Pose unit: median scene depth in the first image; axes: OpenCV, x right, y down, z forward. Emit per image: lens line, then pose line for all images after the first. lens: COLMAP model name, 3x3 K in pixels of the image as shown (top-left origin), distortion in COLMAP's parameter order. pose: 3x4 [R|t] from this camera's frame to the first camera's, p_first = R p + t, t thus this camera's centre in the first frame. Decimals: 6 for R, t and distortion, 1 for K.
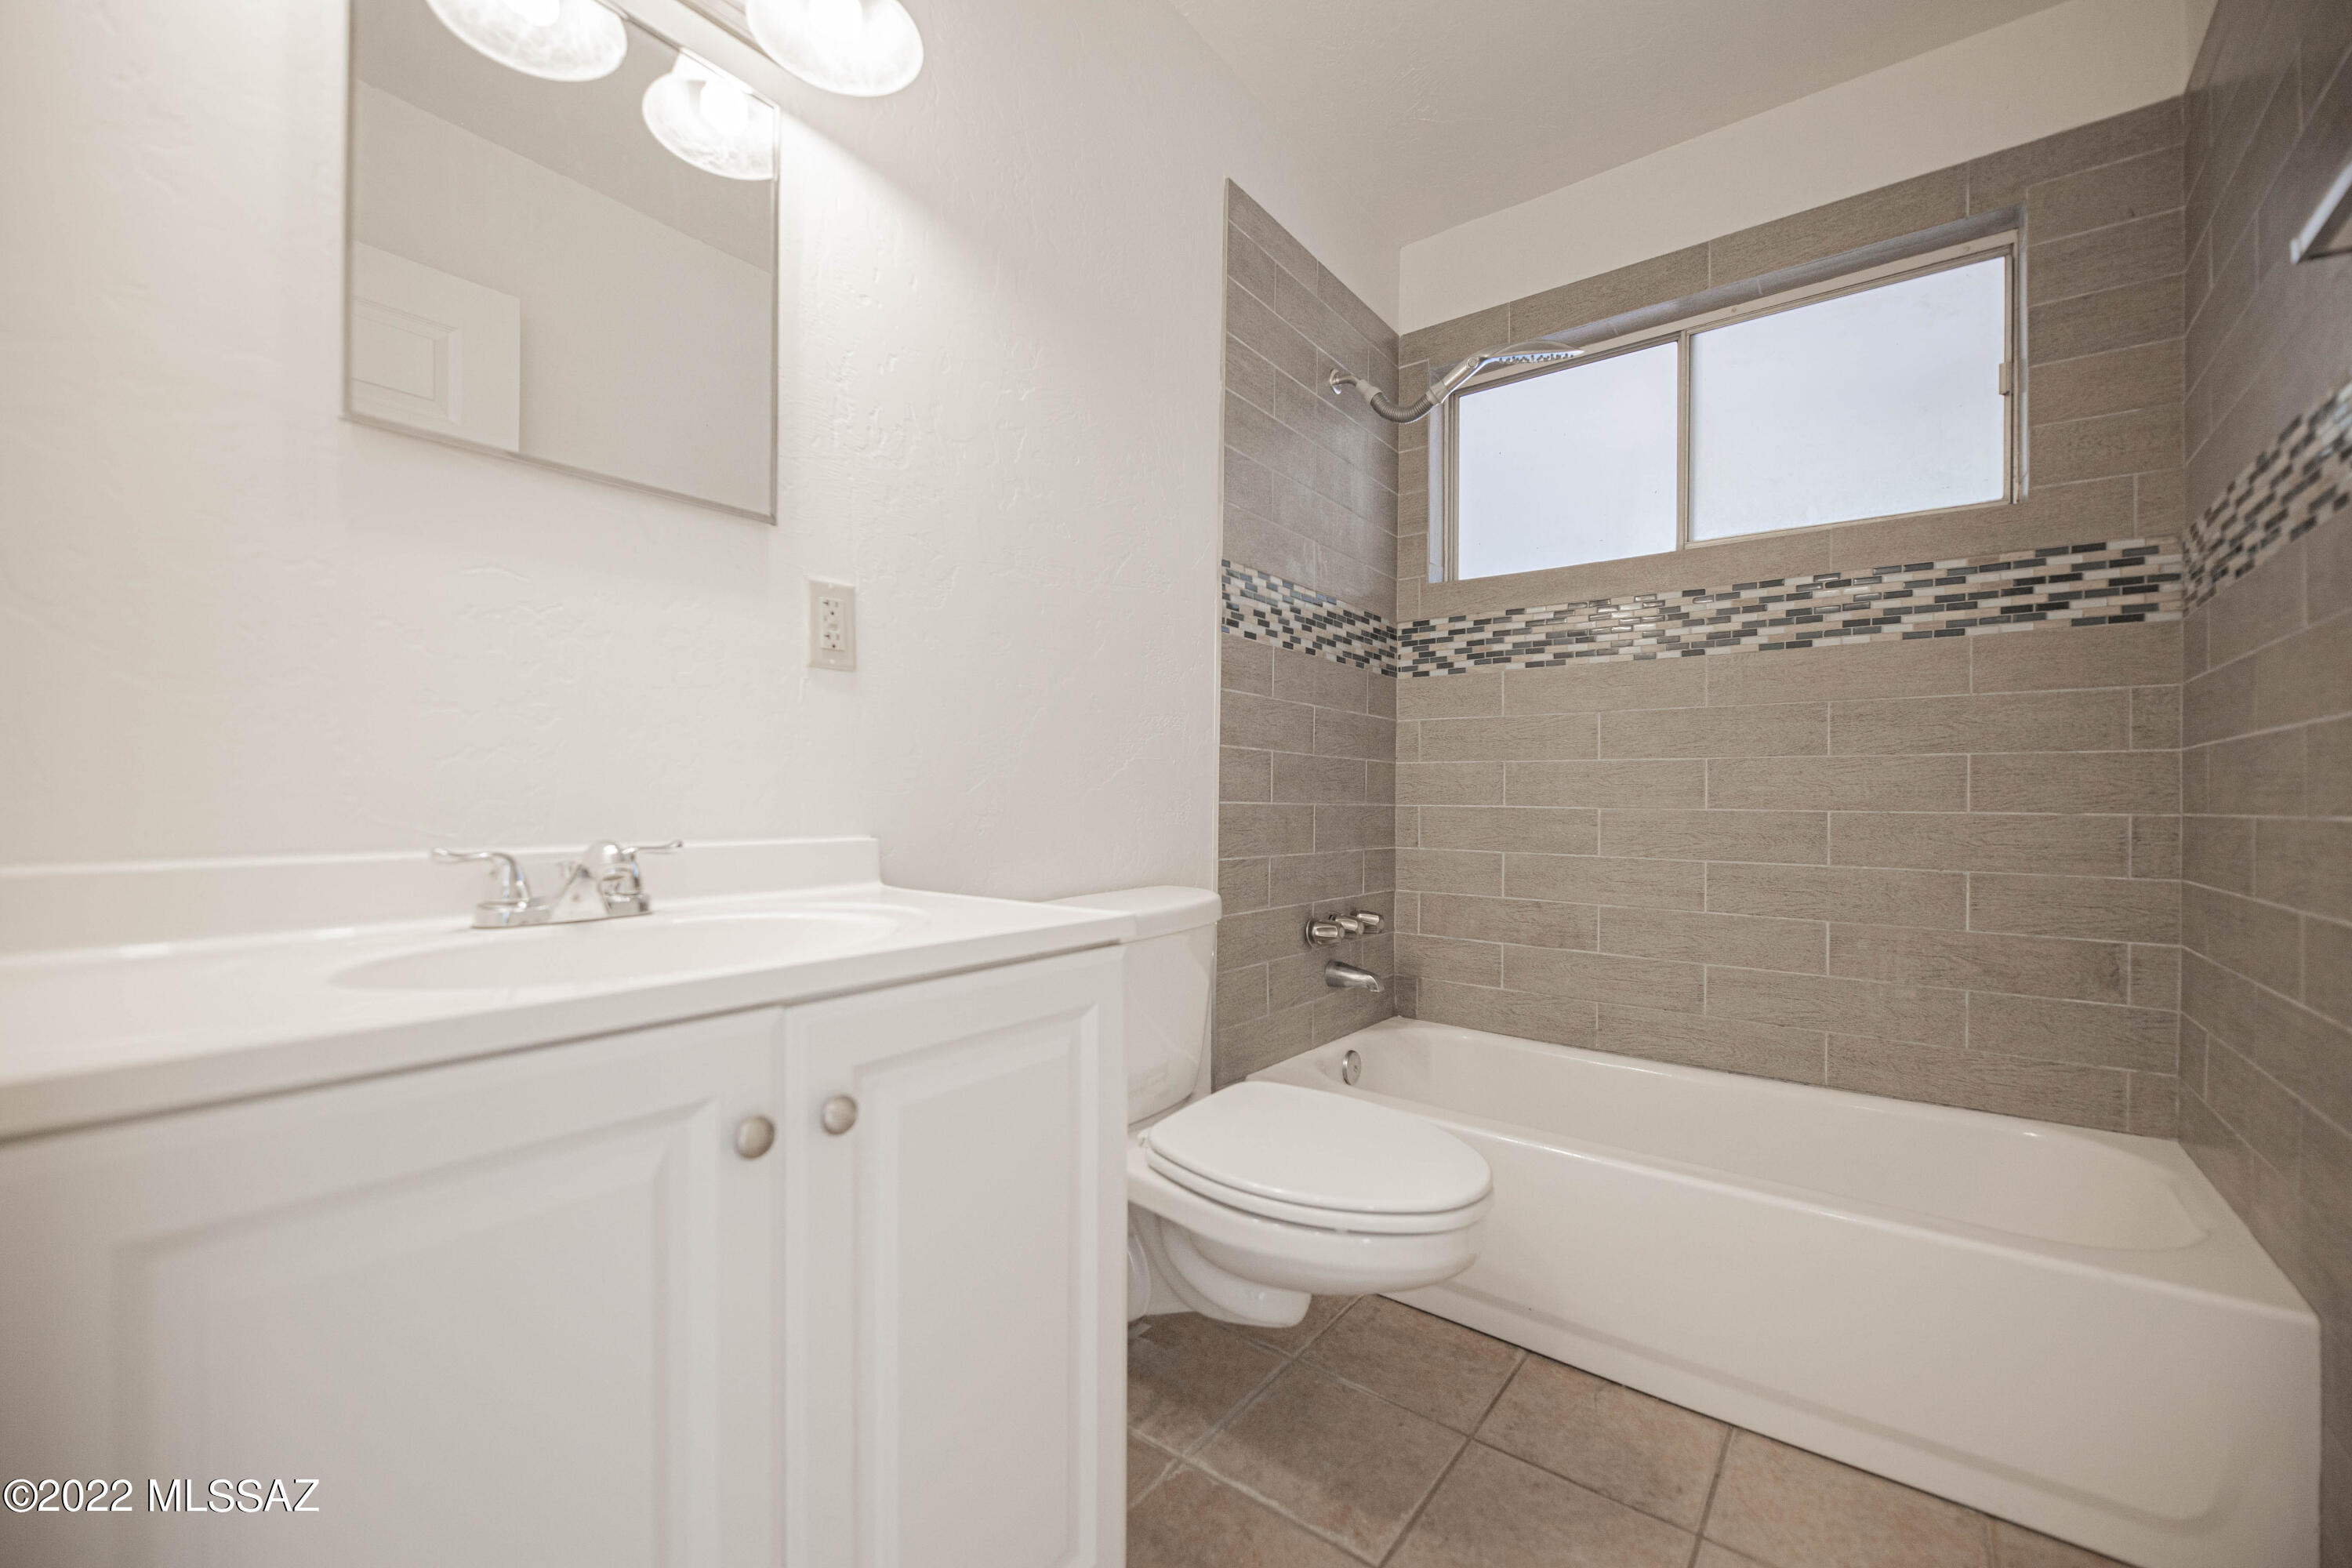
lens RADIAL K [[935.9, 0, 1175.2], [0, 935.9, 790.4], [0, 0, 1]] dist [-0.011568, -0.001236]
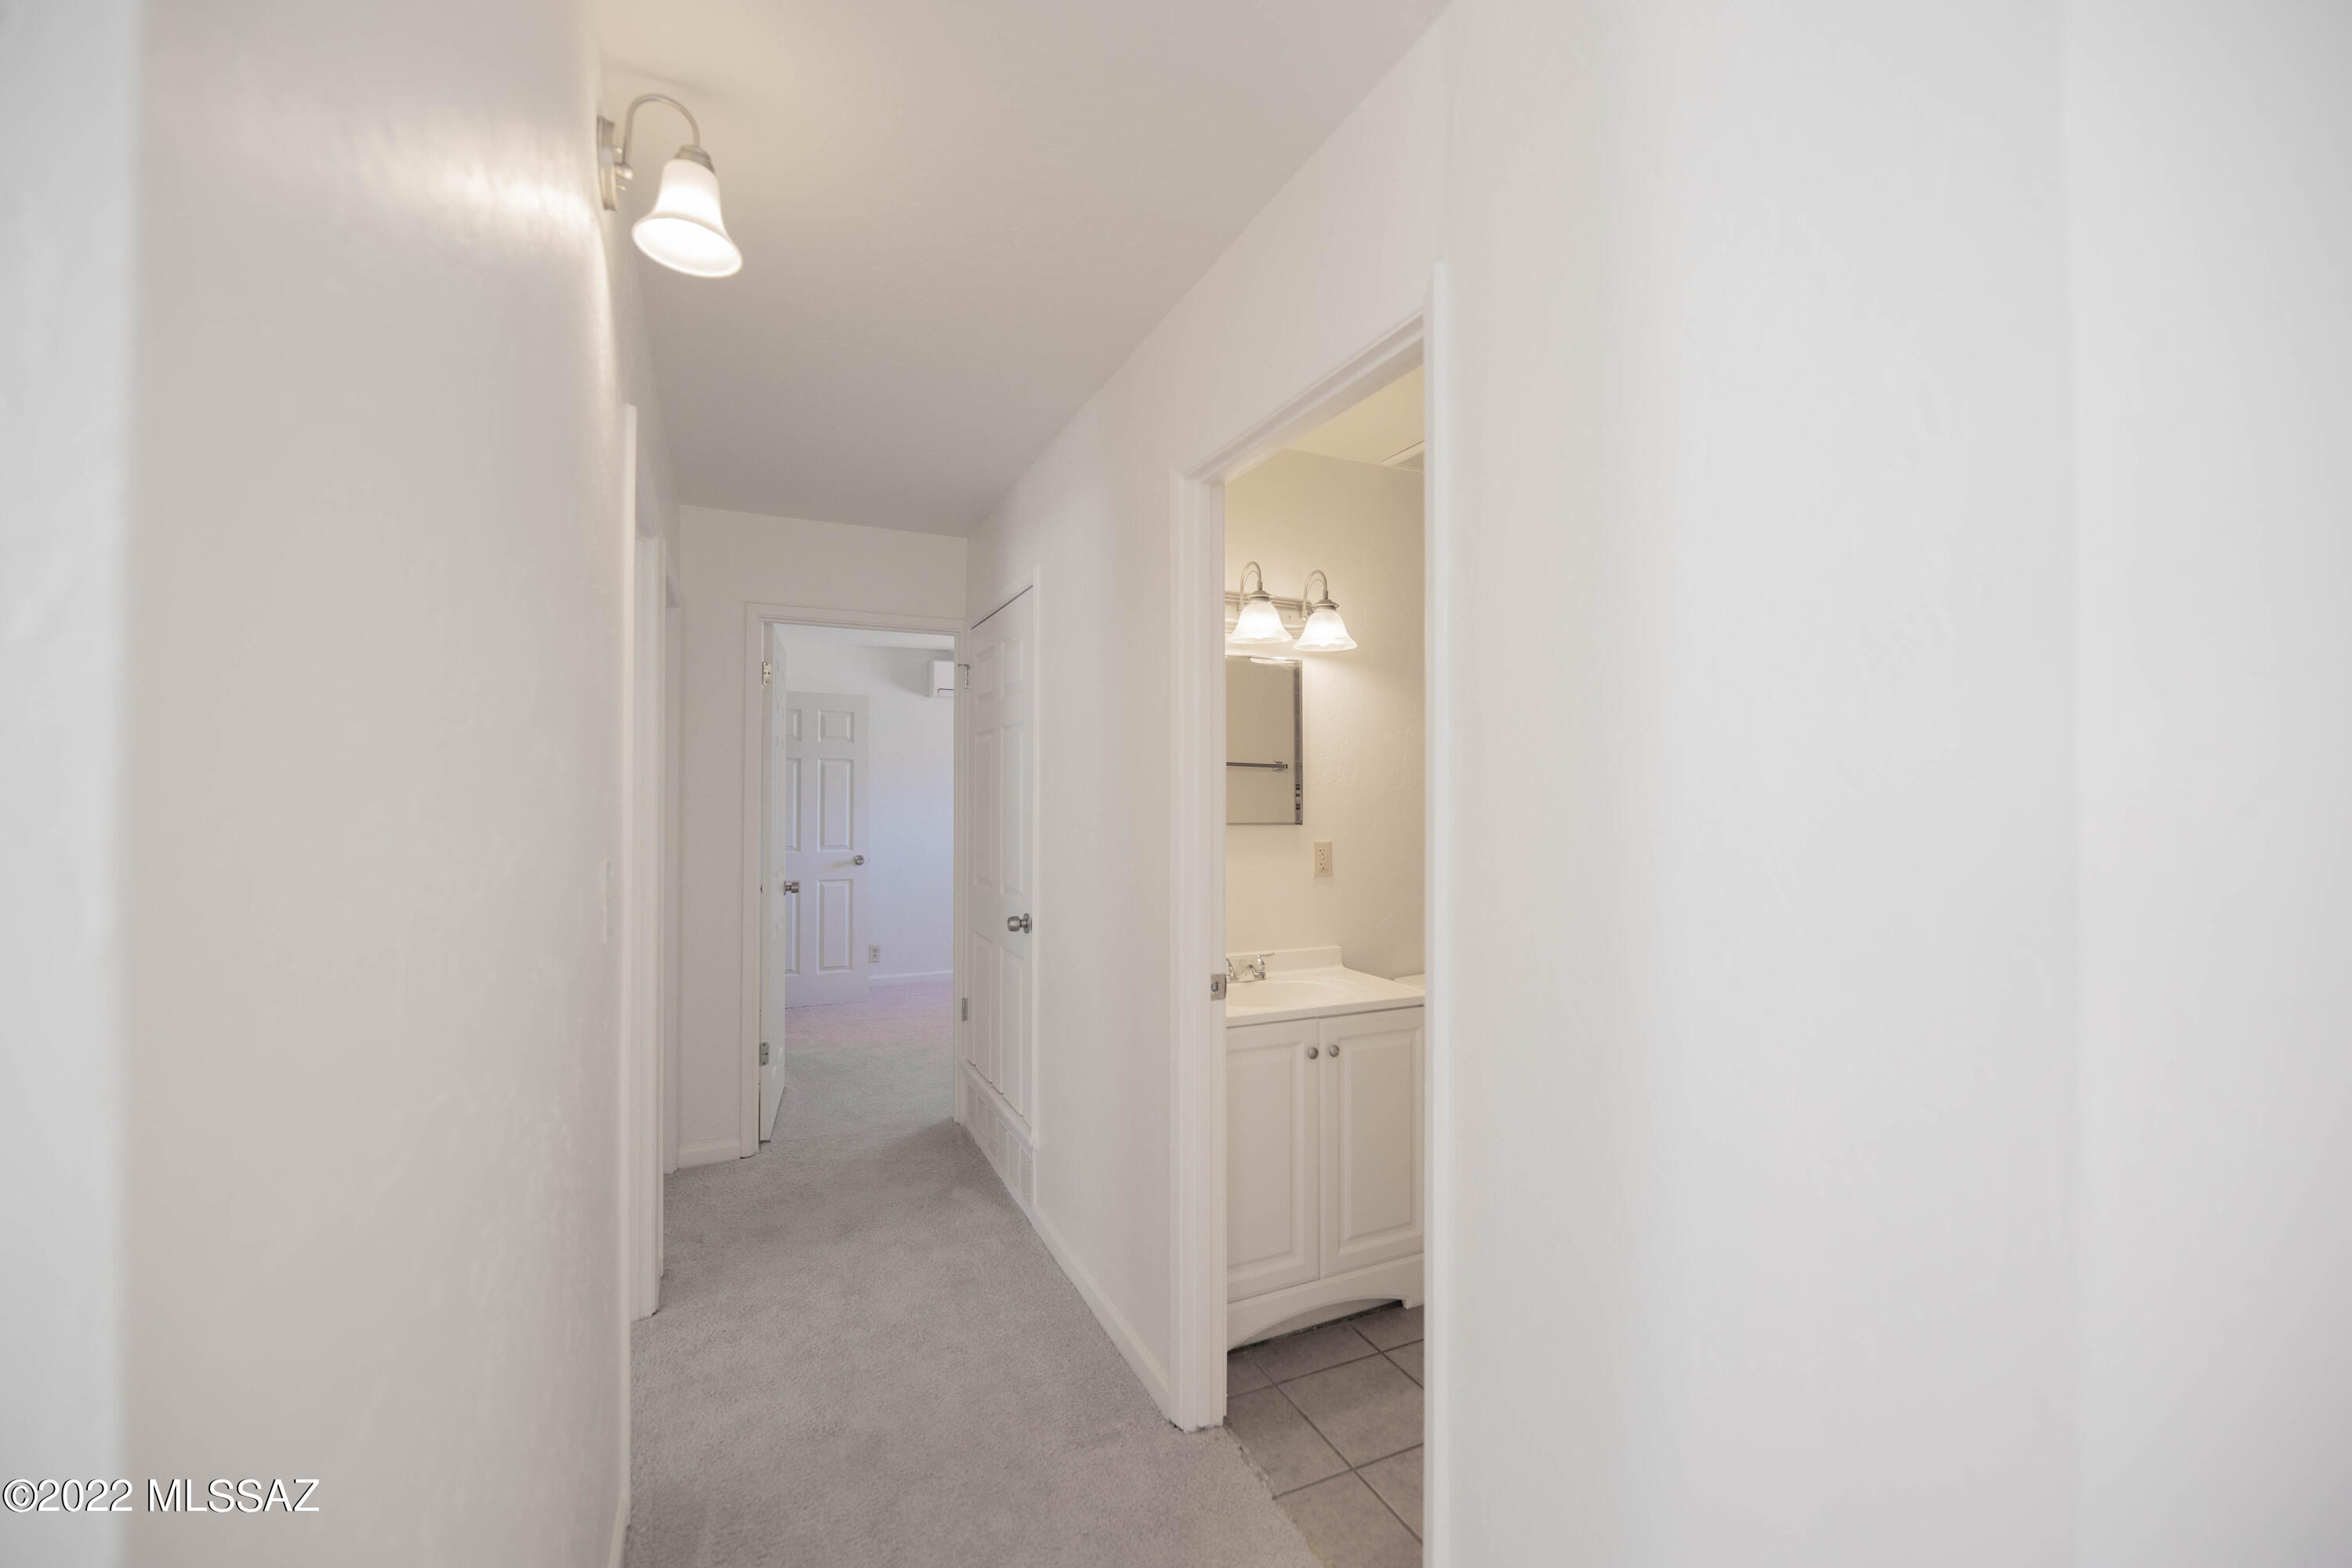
lens RADIAL K [[935.9, 0, 1175.0], [0, 935.9, 790.5], [0, 0, 1]] dist [-0.011568, -0.001236]
pose [[0.892359, -0.007108, -0.451271, 0.527552], [0.004516, 0.999967, -0.006820, -0.460963], [0.451304, 0.004048, 0.892361, -1.825469]]
